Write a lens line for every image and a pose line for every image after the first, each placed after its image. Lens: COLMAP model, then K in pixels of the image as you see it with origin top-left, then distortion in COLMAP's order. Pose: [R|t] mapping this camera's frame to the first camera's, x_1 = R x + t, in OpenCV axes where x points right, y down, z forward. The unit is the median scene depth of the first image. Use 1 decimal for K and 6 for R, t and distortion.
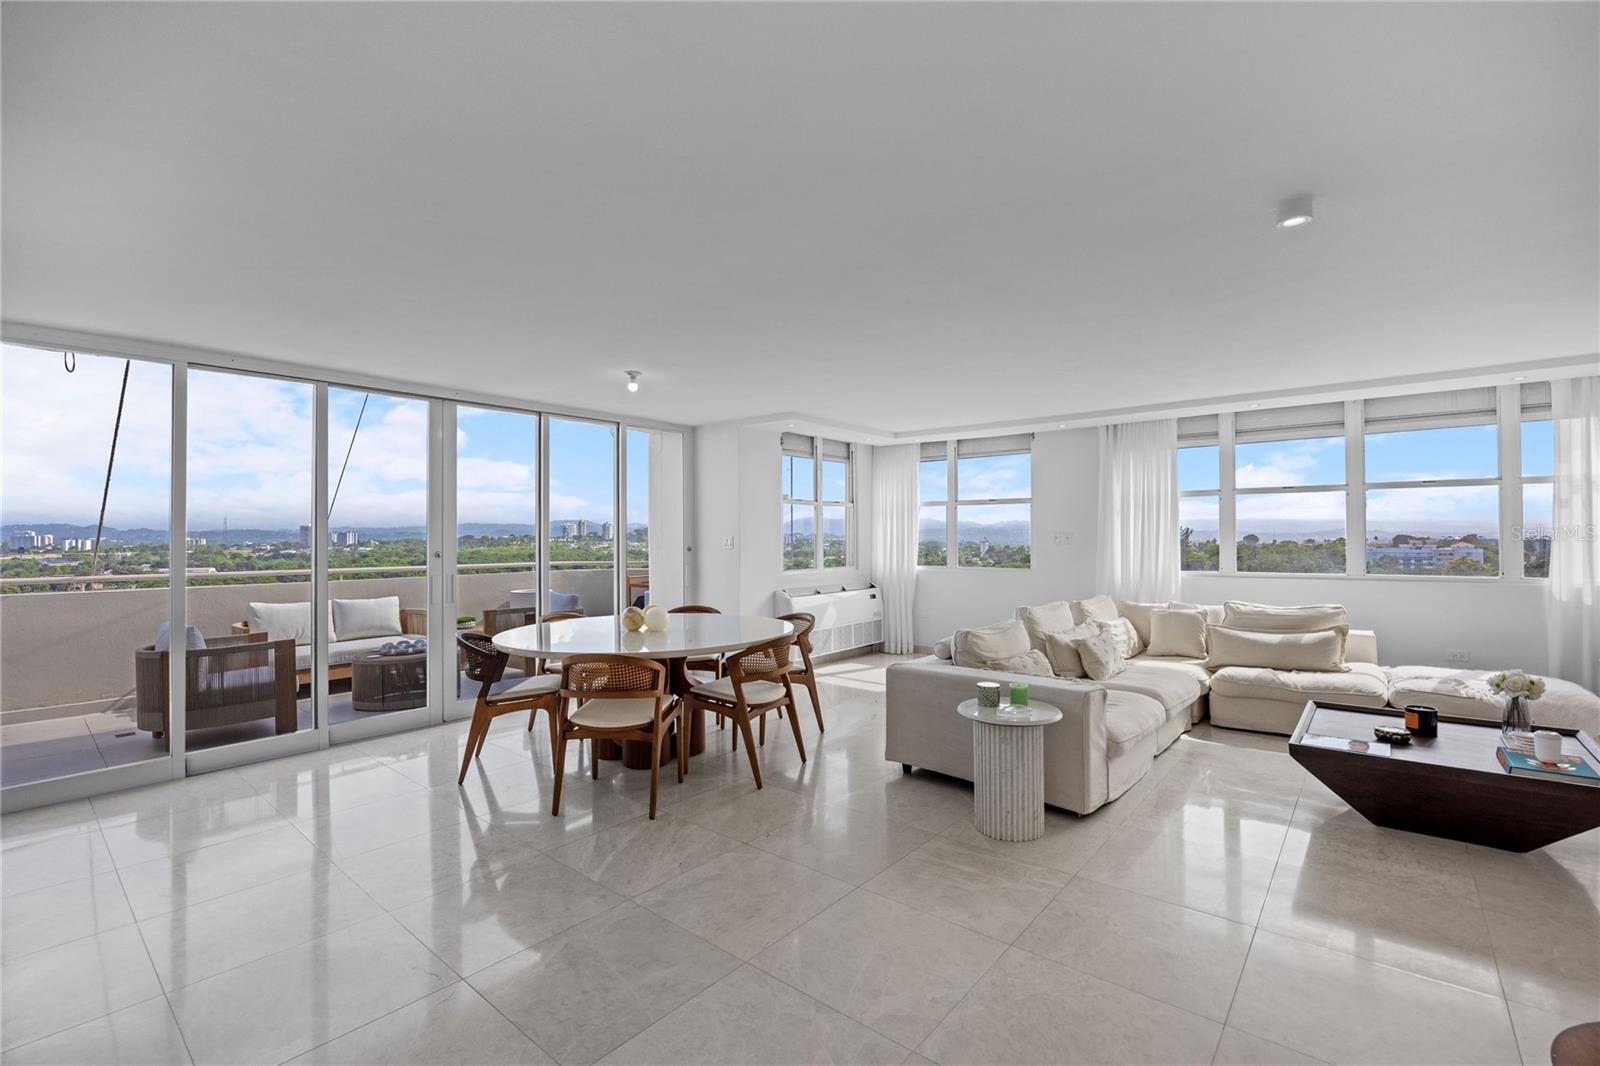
lens RADIAL K [[697.9, 0, 801.9], [0, 697.9, 529.2], [0, 0, 1]] dist [-0.017134, 0.000383]
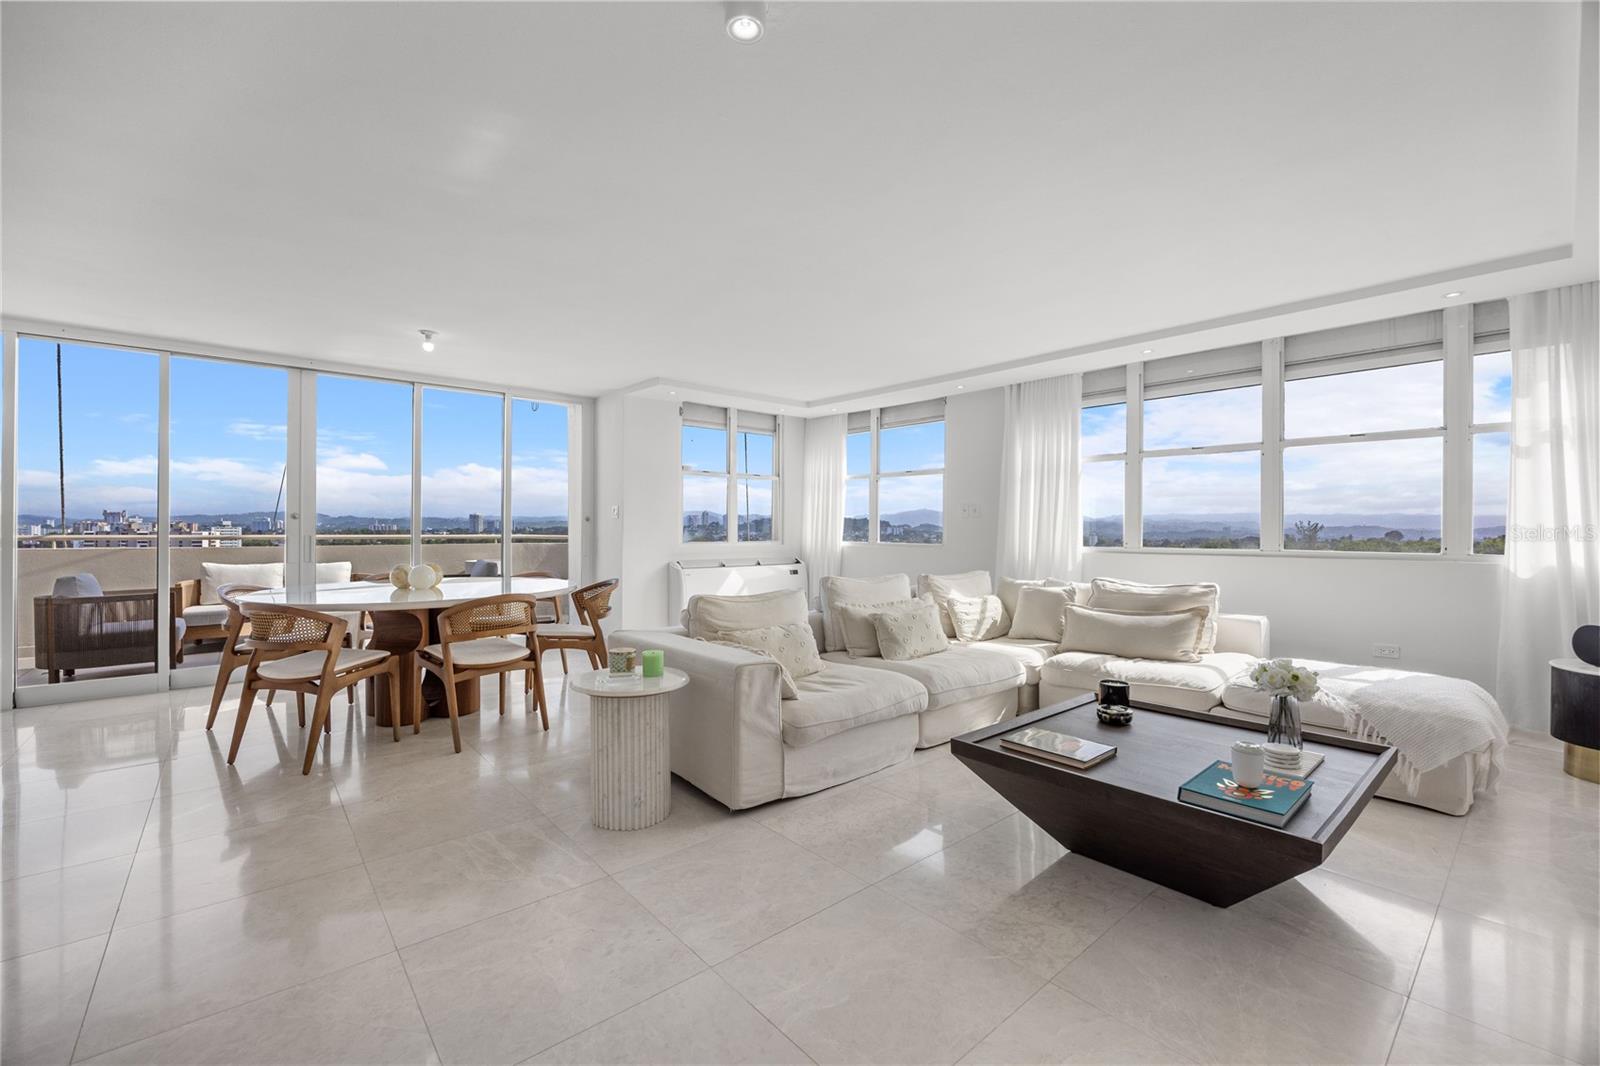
lens RADIAL K [[661.3, 0, 805.1], [0, 661.3, 530.6], [0, 0, 1]] dist [-0.015861, 0.000091]
pose [[0.987201, 0.010496, -0.159133, 0.389810], [-0.008157, 0.999849, 0.015346, 0.035709], [0.159270, -0.013852, 0.987138, 0.134867]]
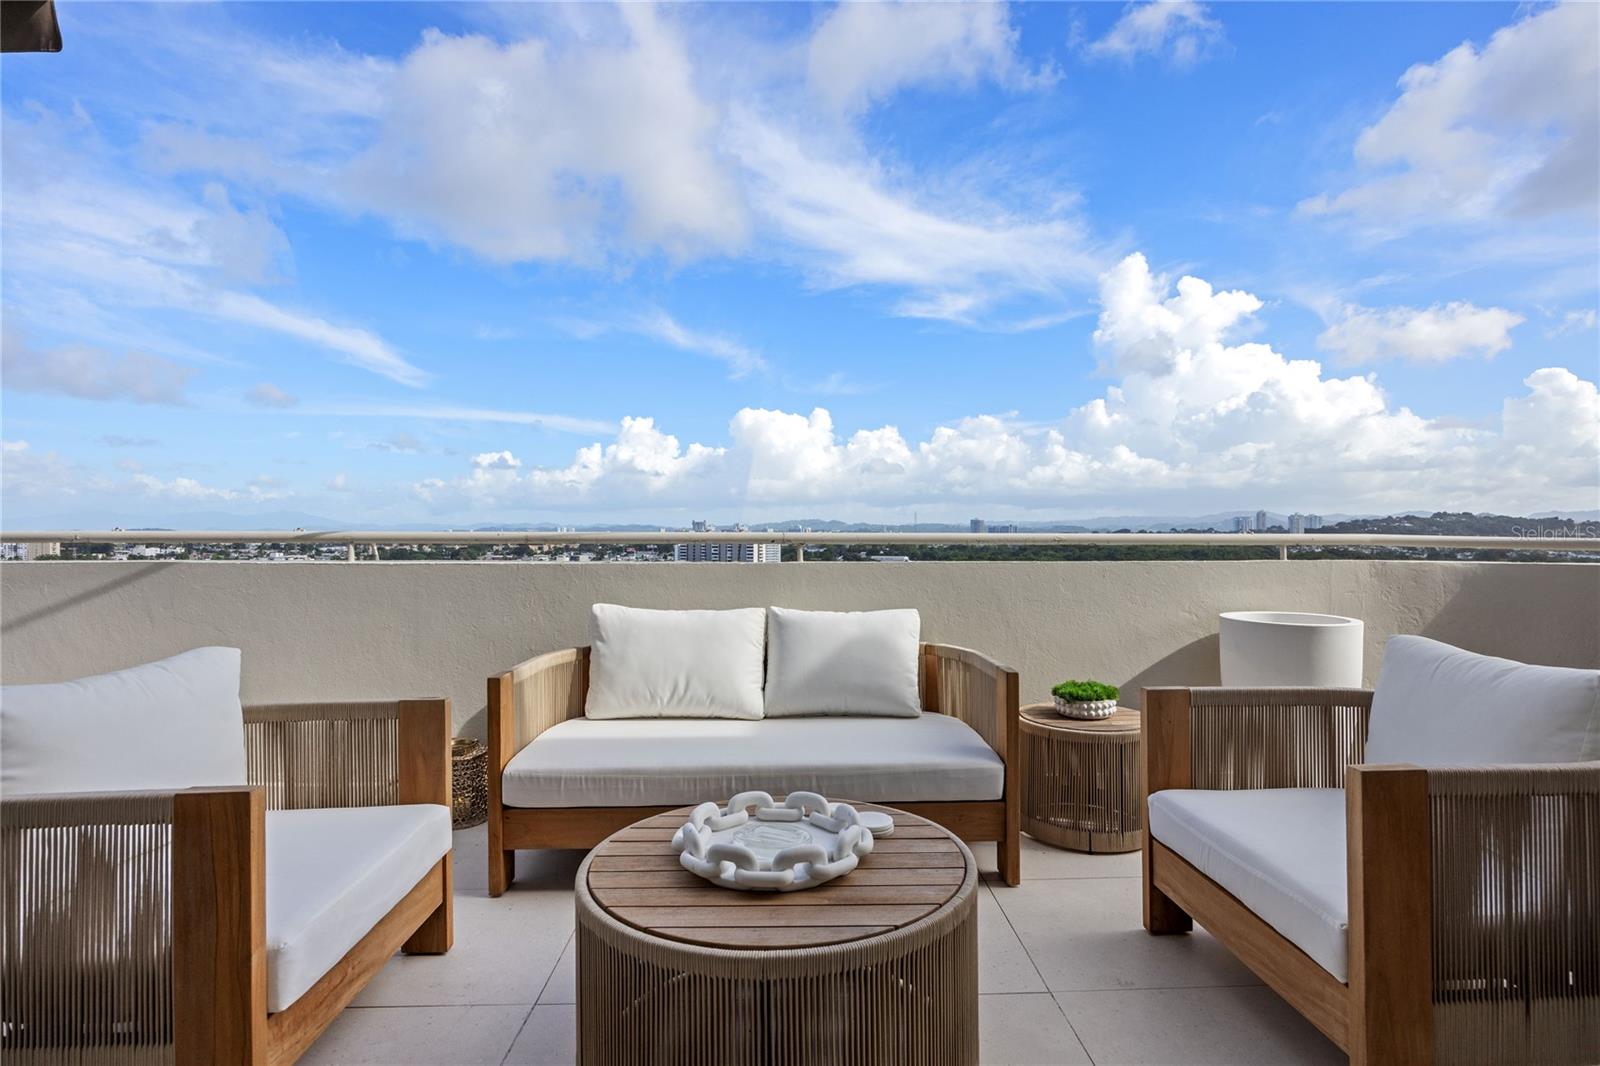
lens RADIAL K [[765.1, 0, 811.9], [0, 765.1, 527.3], [0, 0, 1]] dist [-0.013767, 0.000994]
pose [[0.669140, -0.000378, -0.743136, -0.422090], [0.004048, 0.999987, 0.003136, 0.067941], [0.743125, -0.005106, 0.669133, 0.927426]]
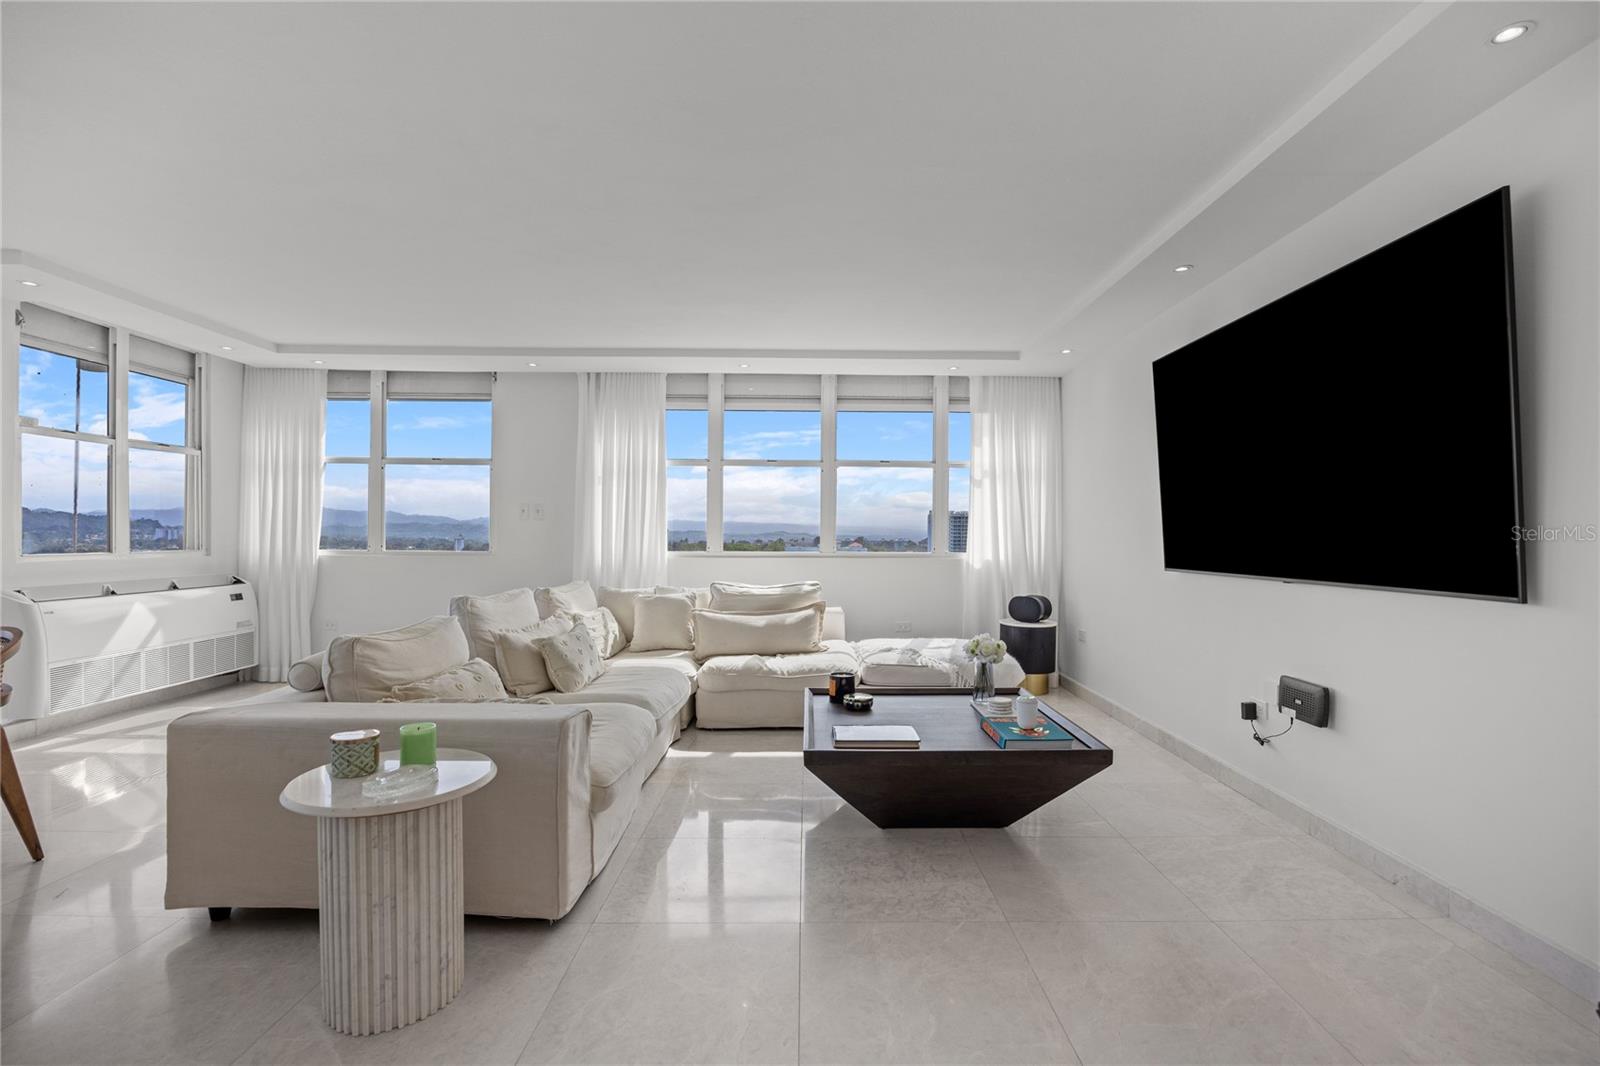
lens RADIAL K [[729.9, 0, 808.4], [0, 729.9, 541.4], [0, 0, 1]] dist [-0.016767, 0.000462]
pose [[0.762679, 0.006977, 0.646739, 0.107858], [-0.019432, 0.999738, 0.012131, 0.039561], [-0.646485, -0.021819, 0.762615, 0.226278]]
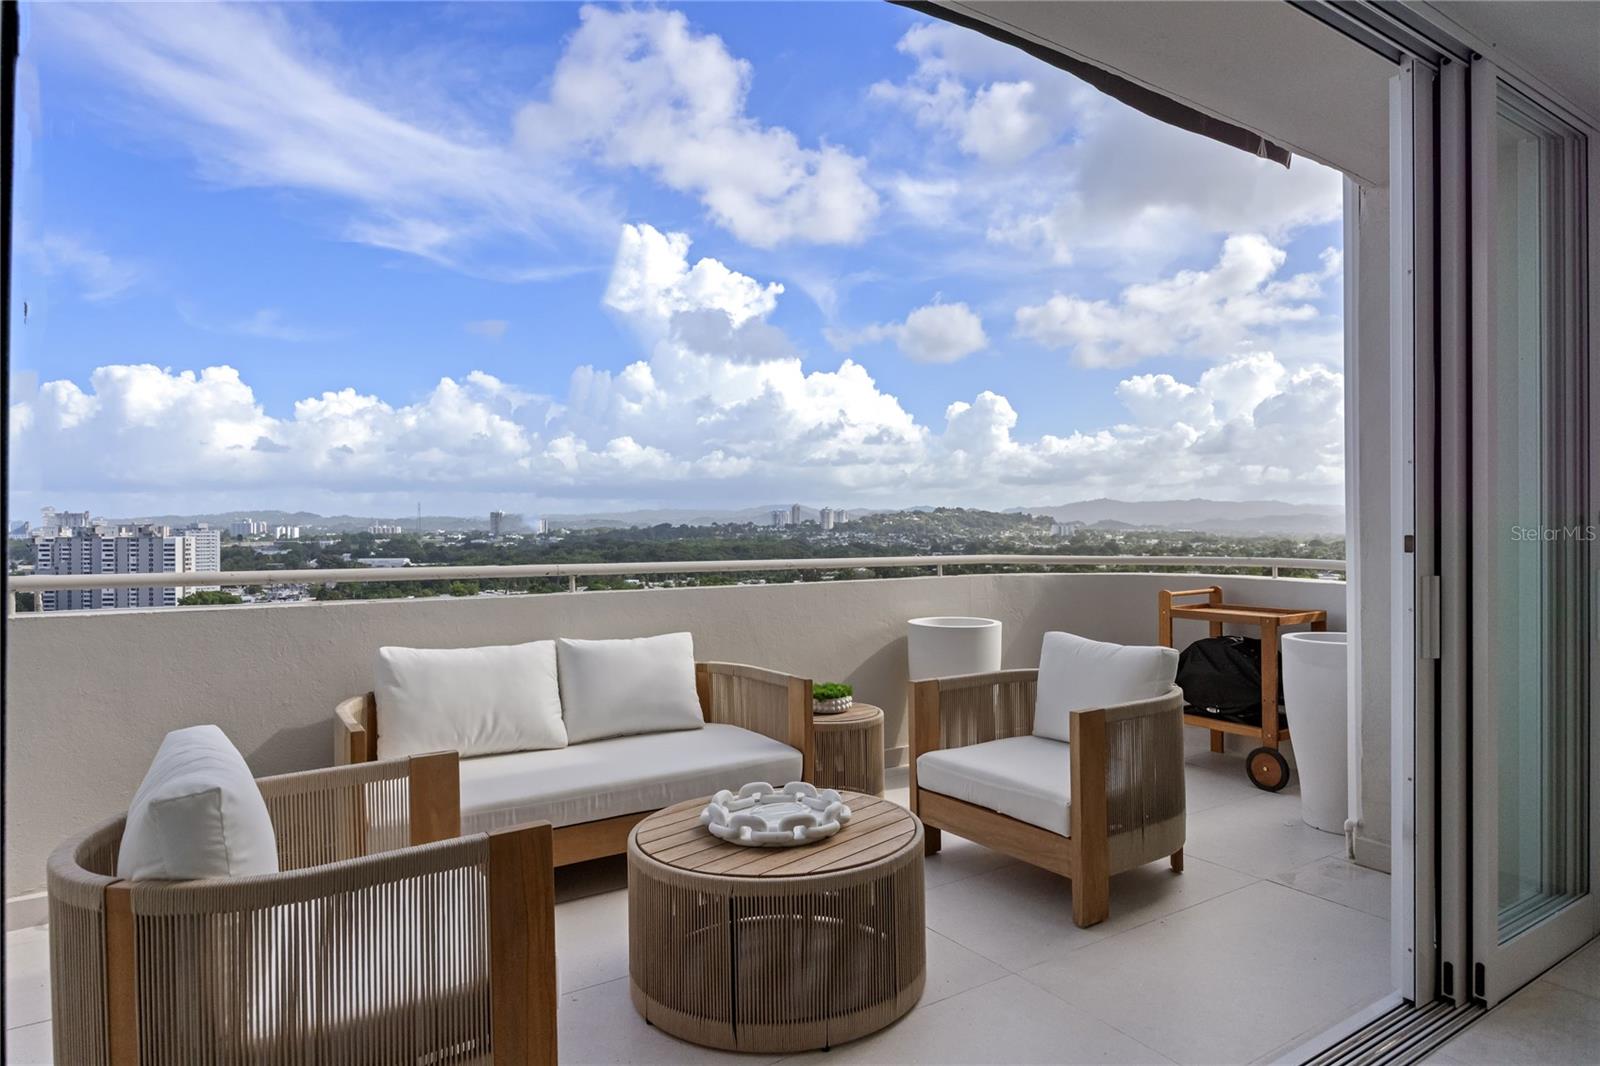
lens RADIAL K [[909.9, 0, 800.0], [0, 909.9, 533.0], [0, 0, 1]] dist [-0.004939, -0.000438]
pose [[0.955618, 0.006088, -0.294545, -0.488353], [-0.000869, 0.999840, 0.017847, 0.035864], [0.294607, -0.016799, 0.955471, 0.674174]]
